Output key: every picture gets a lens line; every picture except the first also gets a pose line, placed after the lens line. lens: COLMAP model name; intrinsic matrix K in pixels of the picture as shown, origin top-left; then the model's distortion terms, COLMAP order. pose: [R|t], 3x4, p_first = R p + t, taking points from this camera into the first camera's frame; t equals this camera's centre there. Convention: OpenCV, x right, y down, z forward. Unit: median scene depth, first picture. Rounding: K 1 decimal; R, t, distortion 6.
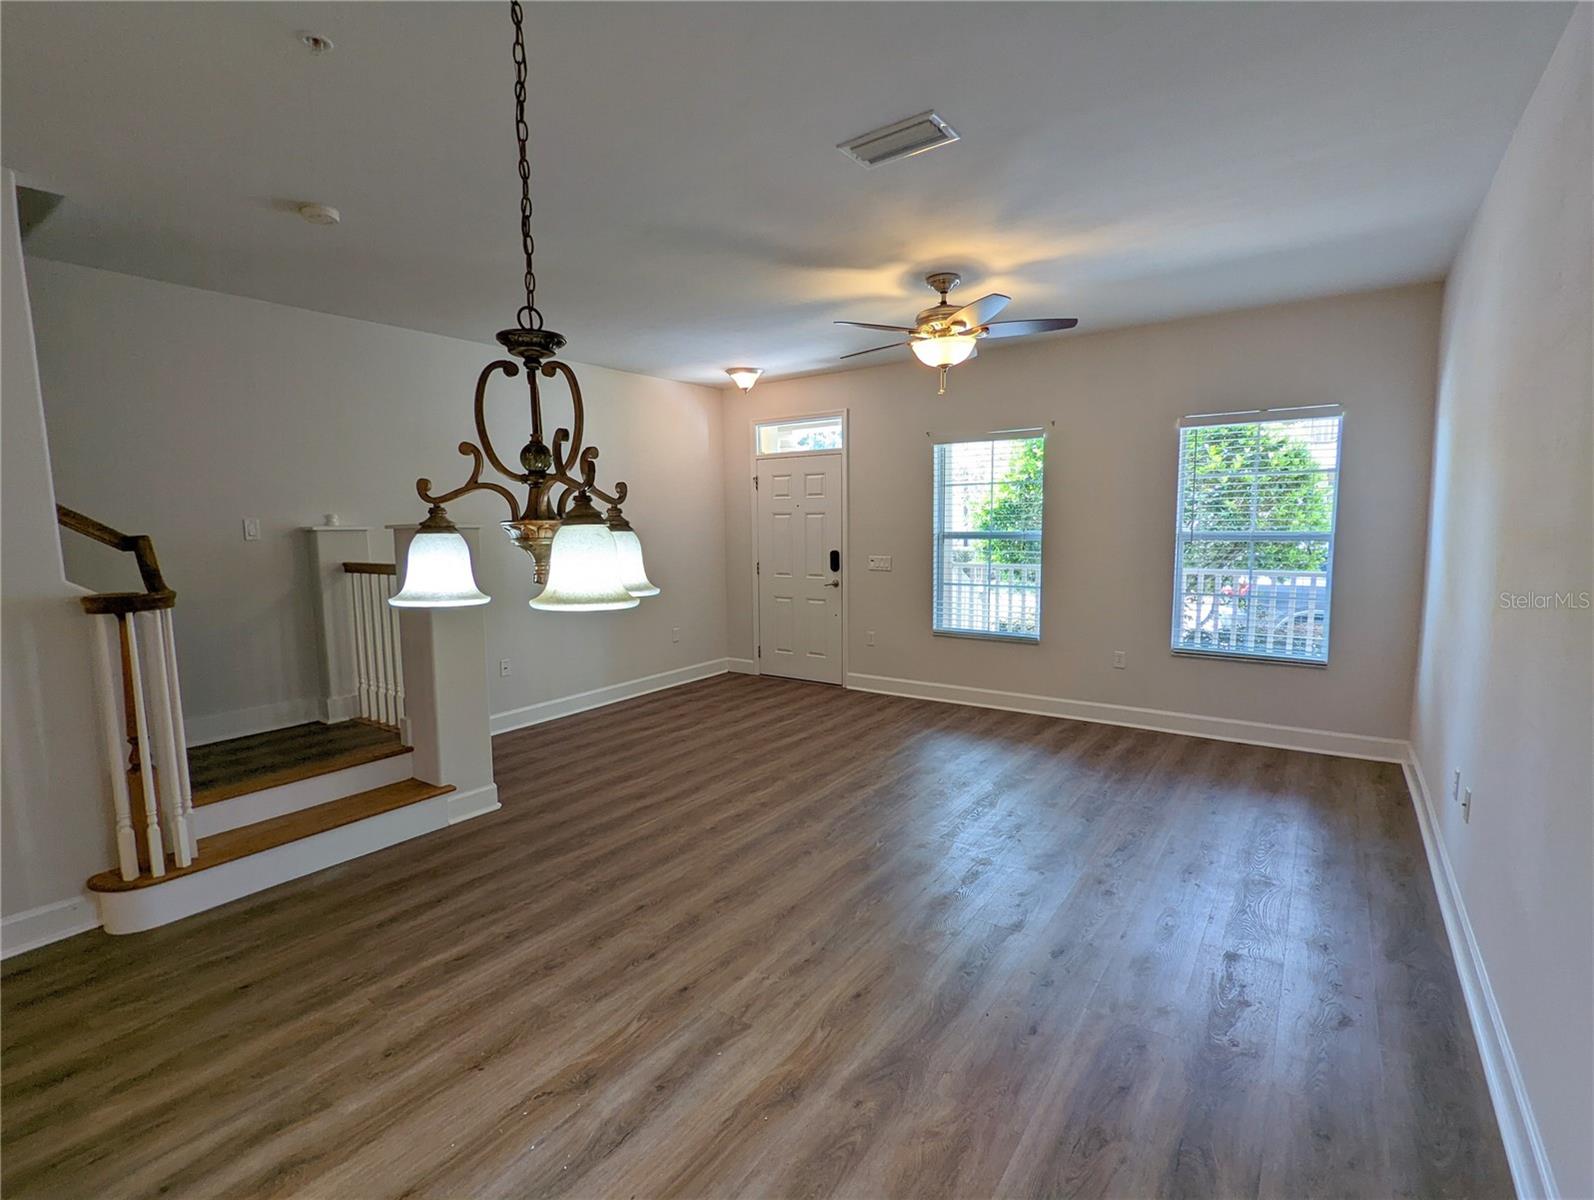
lens RADIAL K [[750.7, 0, 798.0], [0, 750.7, 595.1], [0, 0, 1]] dist [0.000115, -0.000446]
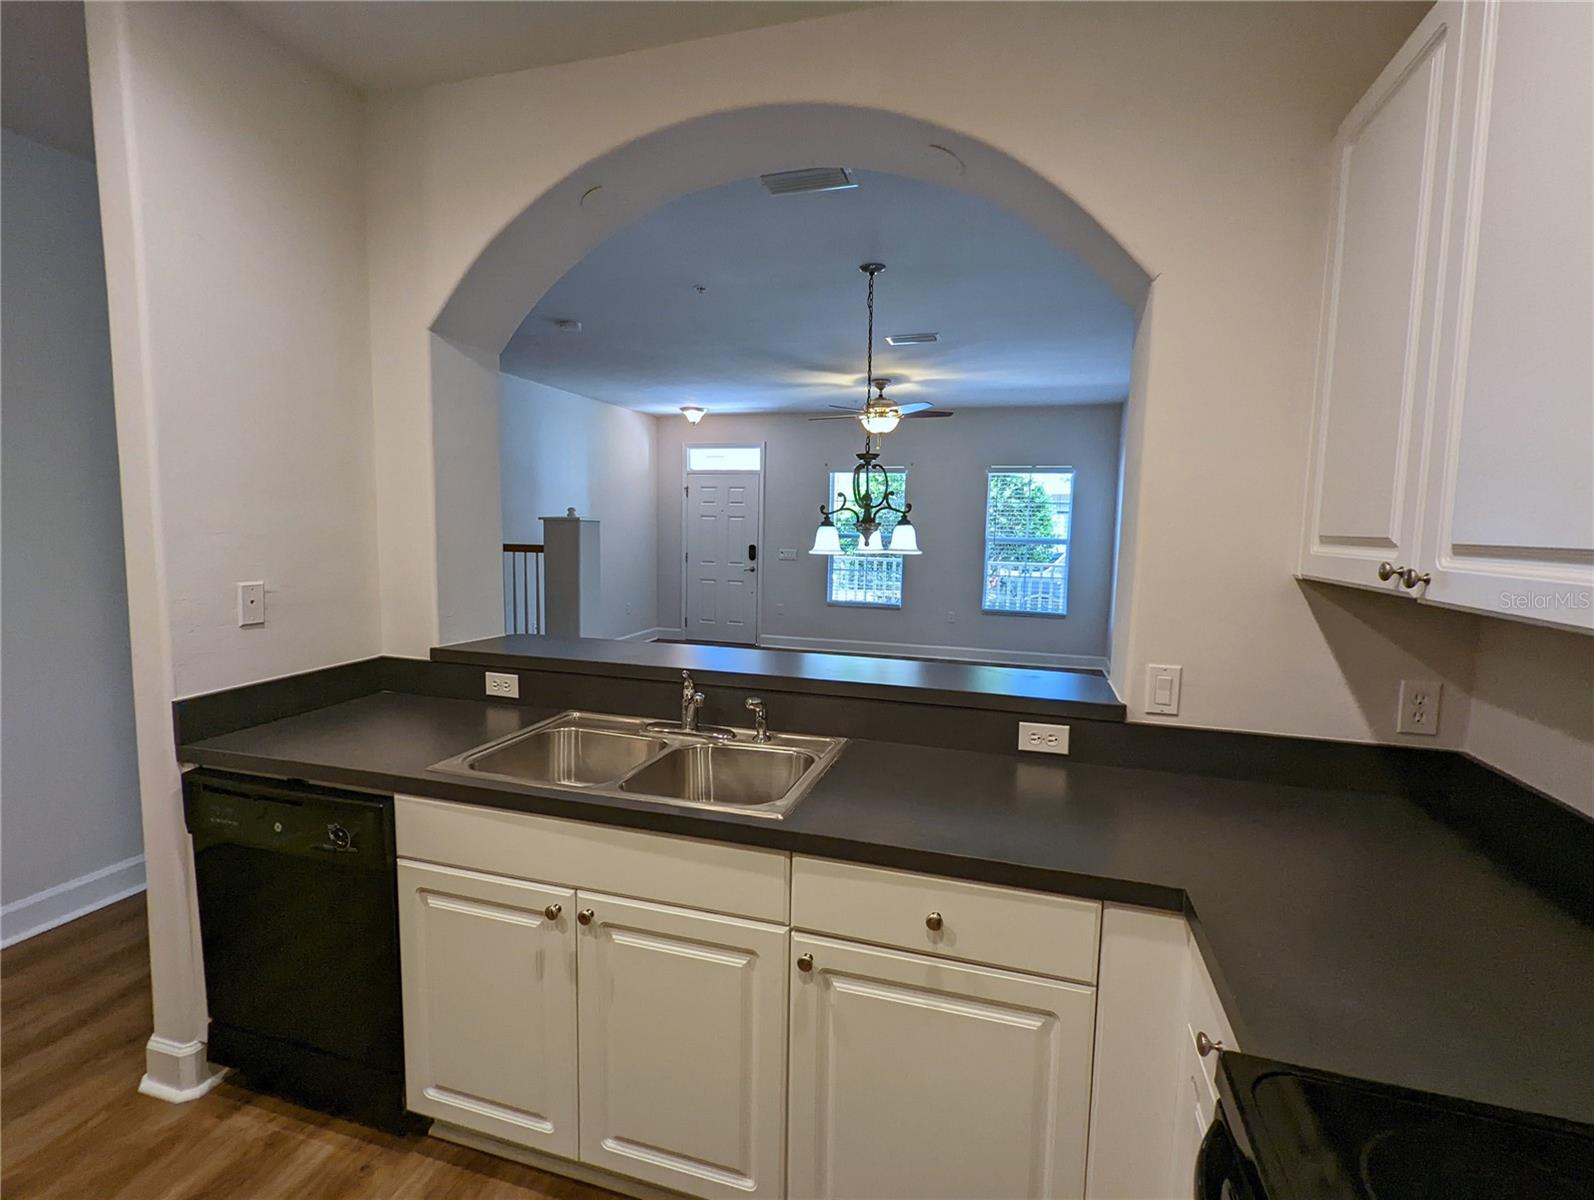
lens RADIAL K [[762.4, 0, 783.6], [0, 762.4, 603.3], [0, 0, 1]] dist [0.000494, 0.000520]
pose [[0.949887, -0.000098, 0.312594, -0.534992], [-0.001866, 0.999980, 0.005982, 0.062037], [-0.312588, -0.006266, 0.949868, -0.537589]]
